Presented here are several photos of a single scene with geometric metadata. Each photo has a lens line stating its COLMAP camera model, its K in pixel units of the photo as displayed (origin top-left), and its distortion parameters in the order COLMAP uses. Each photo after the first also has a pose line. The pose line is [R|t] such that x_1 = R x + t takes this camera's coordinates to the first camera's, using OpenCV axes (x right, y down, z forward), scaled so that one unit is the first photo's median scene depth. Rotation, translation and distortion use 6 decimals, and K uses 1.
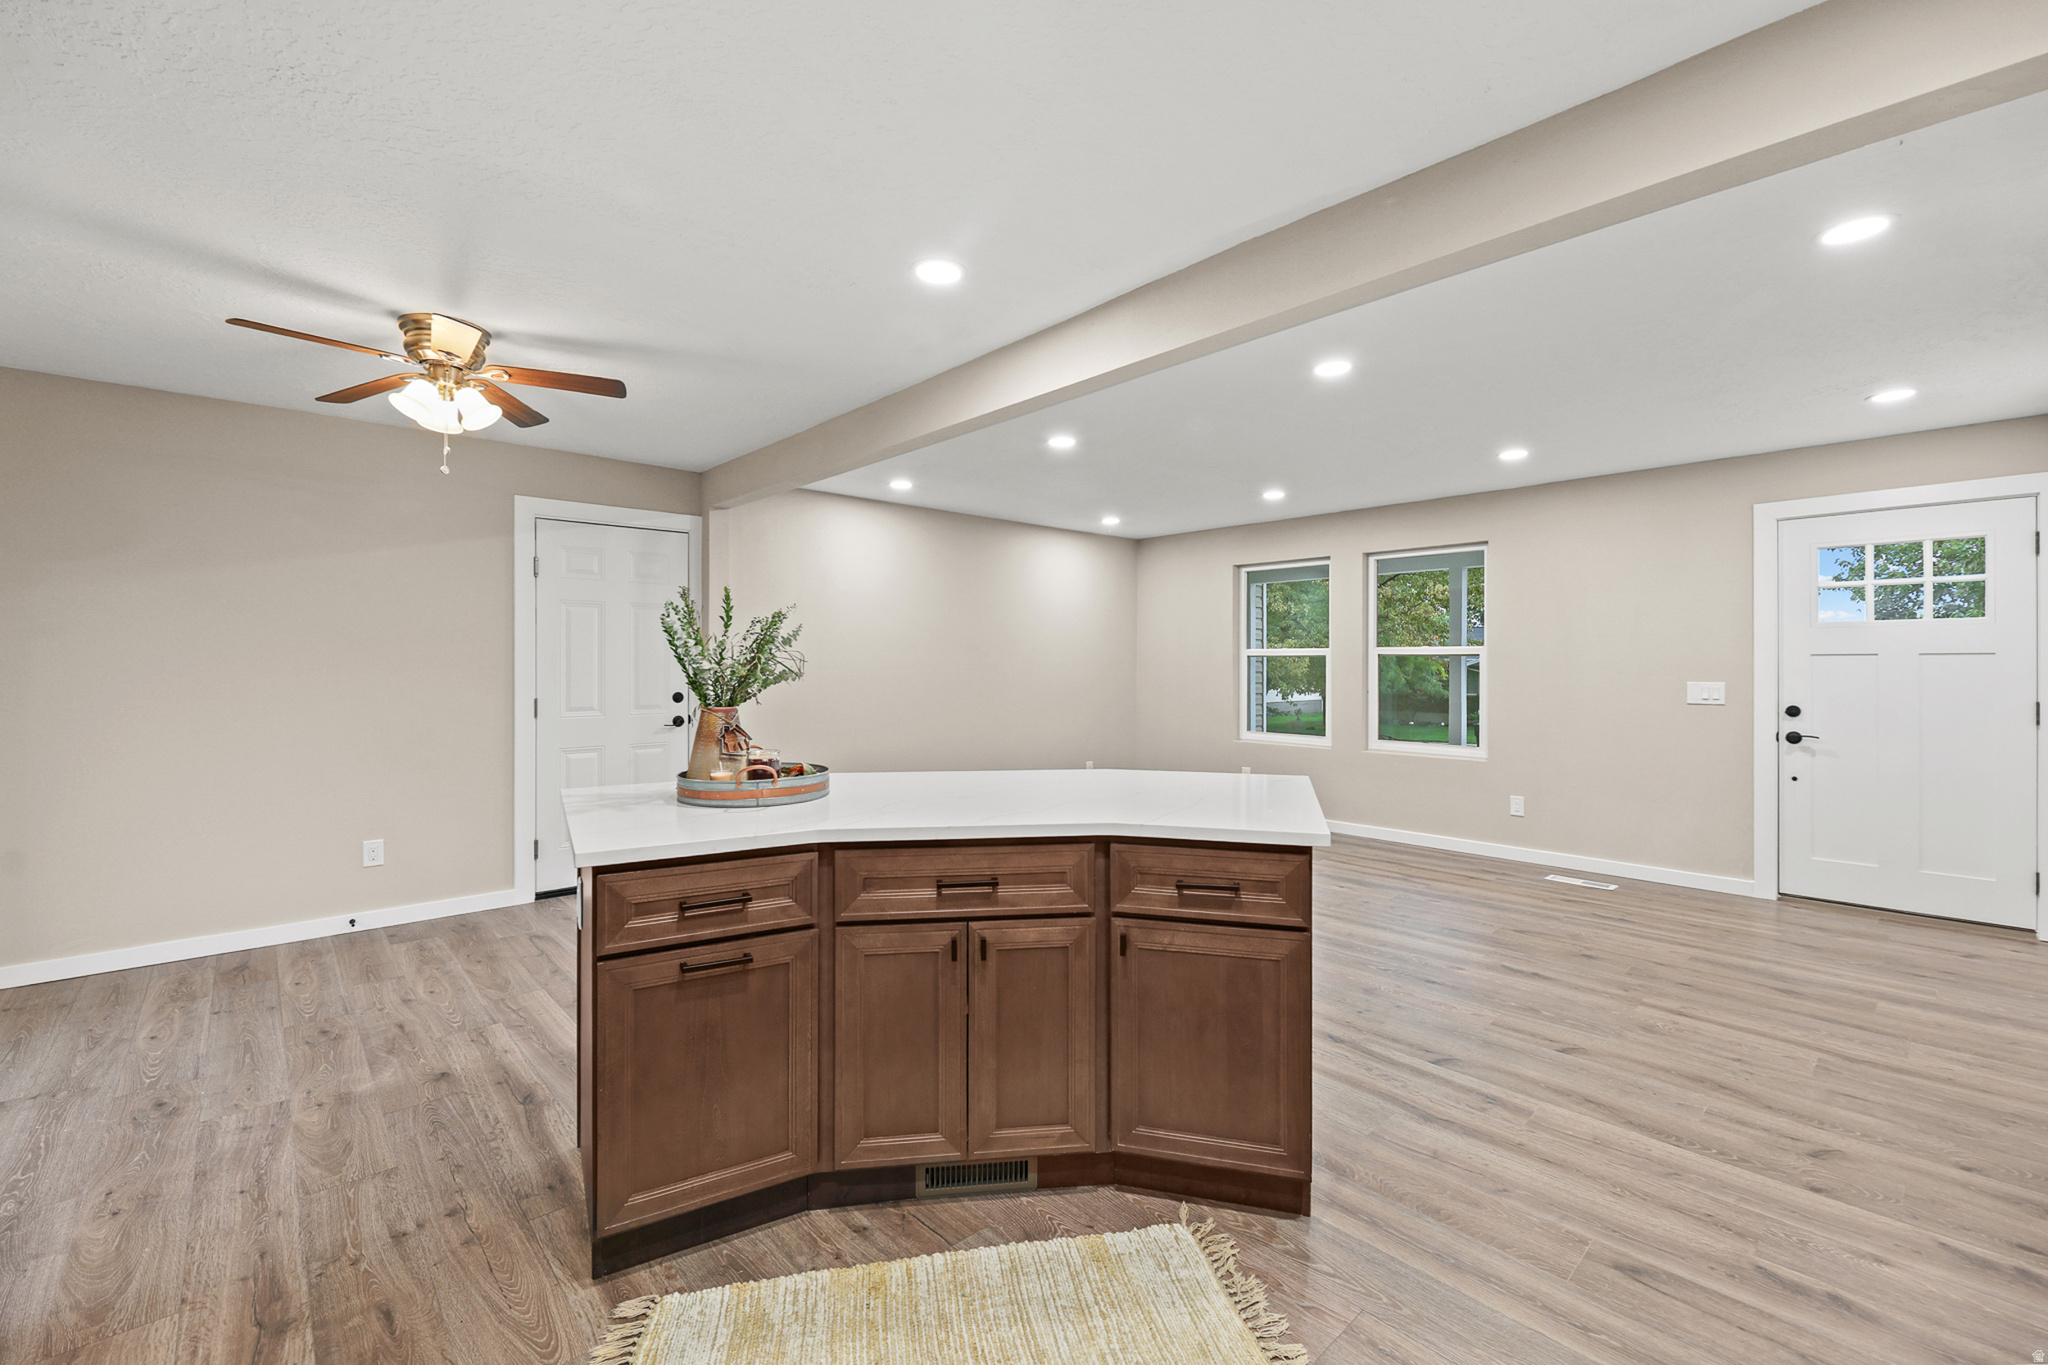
lens RADIAL K [[845.2, 0, 1035.7], [0, 845.2, 664.6], [0, 0, 1]] dist [0.002198, -0.003975]
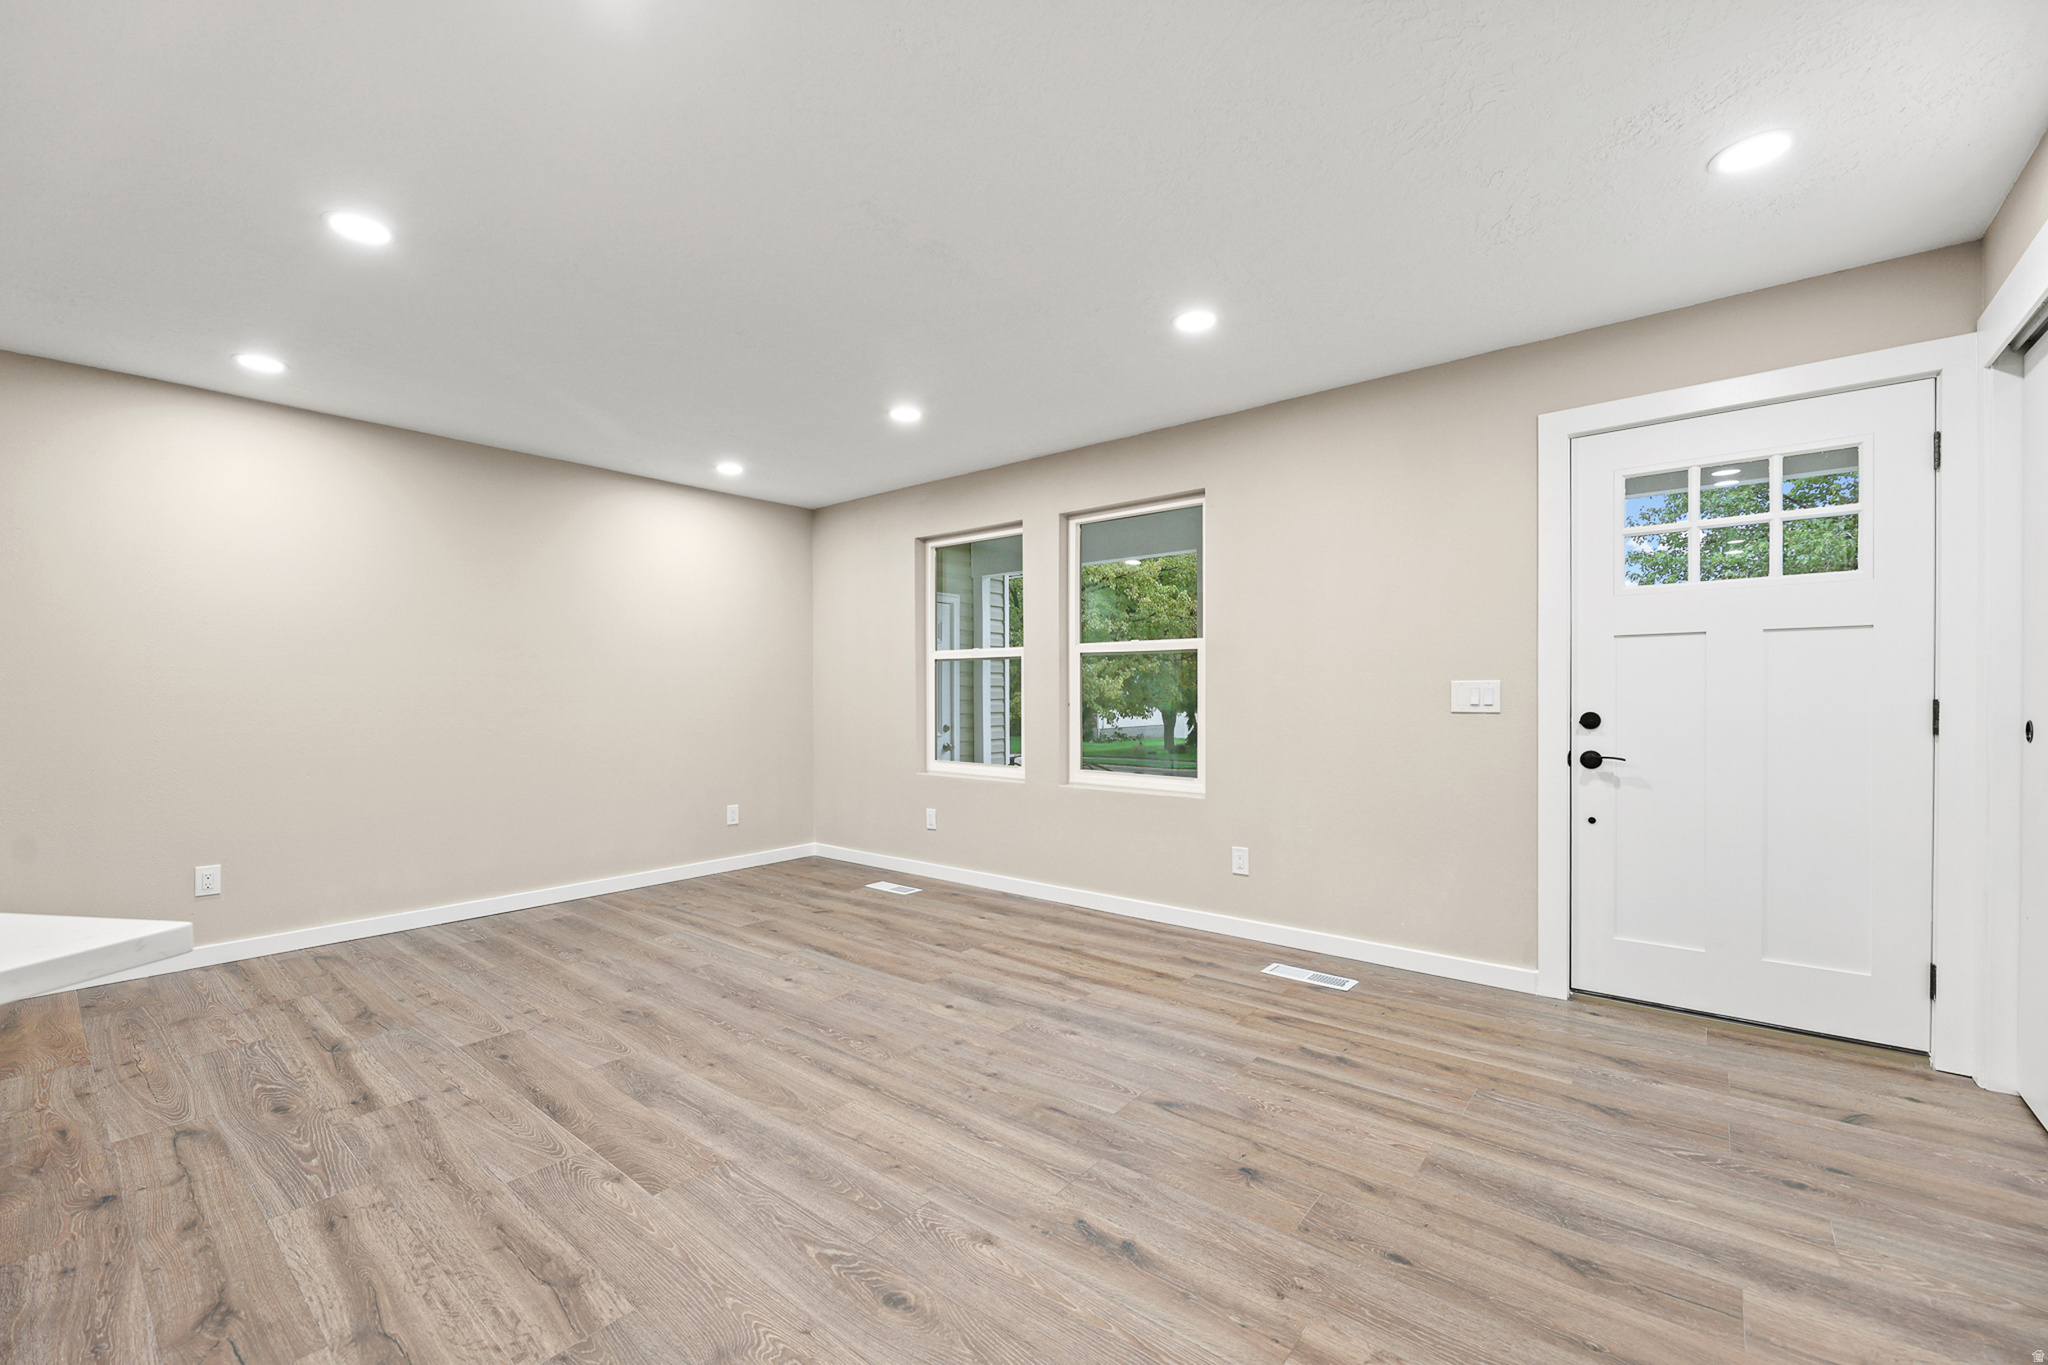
lens RADIAL K [[833.1, 0, 1027.6], [0, 833.1, 702.9], [0, 0, 1]] dist [-0.000319, -0.003397]
pose [[0.990315, -0.007841, 0.138621, 0.398031], [0.006129, 0.999900, 0.012771, 0.033197], [-0.138707, -0.011798, 0.990263, 0.447286]]
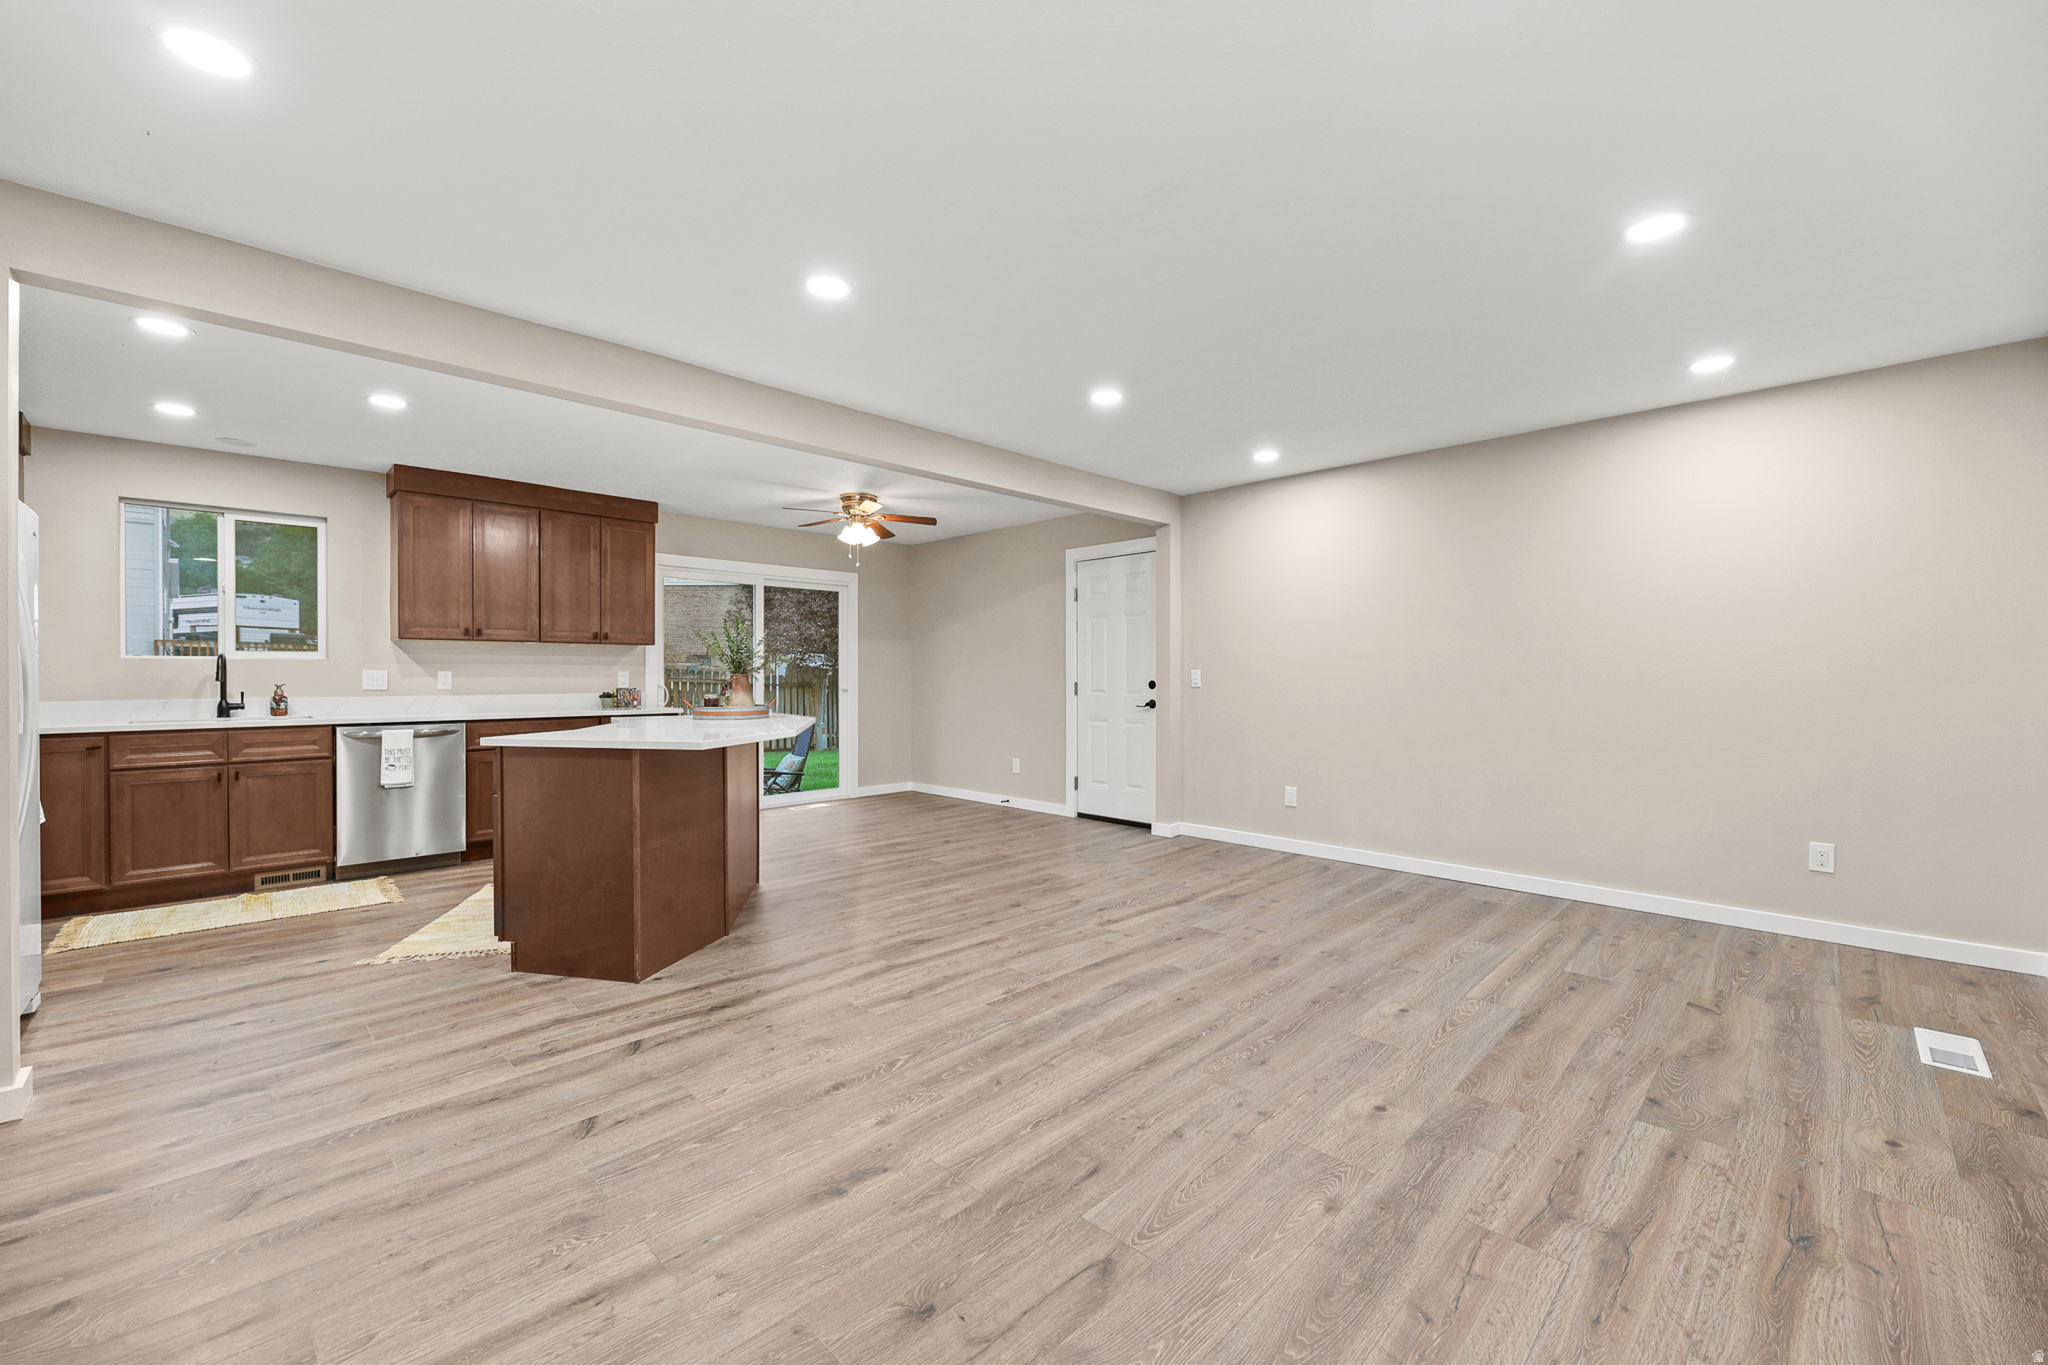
lens RADIAL K [[817.6, 0, 1013.2], [0, 817.6, 681.2], [0, 0, 1]] dist [0.000524, -0.002237]
pose [[0.034297, 0.006339, -0.999392, 0.948025], [0.000481, 0.999980, 0.006360, 0.032038], [0.999412, -0.000698, 0.034293, 0.930693]]
